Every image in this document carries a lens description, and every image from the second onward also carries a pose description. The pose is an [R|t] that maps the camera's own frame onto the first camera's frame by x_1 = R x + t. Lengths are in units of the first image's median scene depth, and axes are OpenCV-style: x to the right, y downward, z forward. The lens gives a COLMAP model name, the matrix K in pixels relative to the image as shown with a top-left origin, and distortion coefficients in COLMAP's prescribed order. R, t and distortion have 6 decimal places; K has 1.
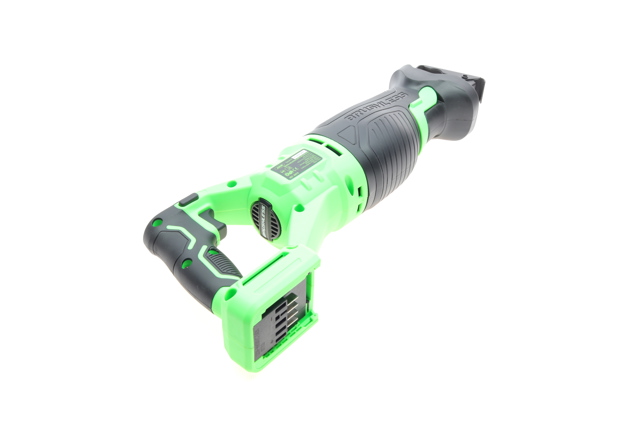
lens RADIAL K [[714.5, 0, 320.0], [0, 714.5, 213.0], [0, 0, 1]] dist [0.000006, 0.000000]
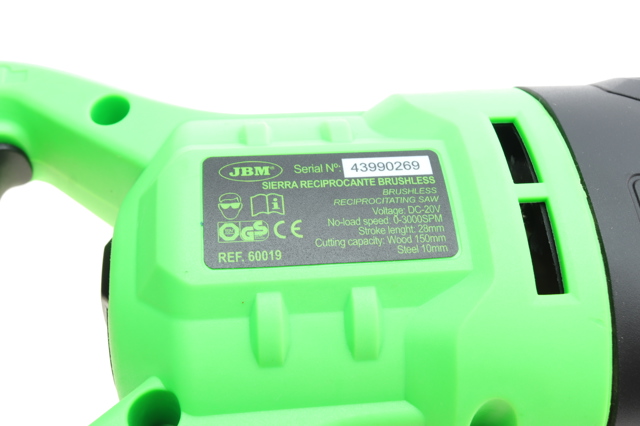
lens RADIAL K [[714.5, 0, 319.9], [0, 714.5, 213.1], [0, 0, 1]] dist [0.000006, 0.000000]
pose [[0.708949, 0.610613, -0.352905, 0.040446], [-0.466487, 0.781289, 0.414702, -0.150964], [0.528943, -0.129377, 0.838738, 0.819797]]
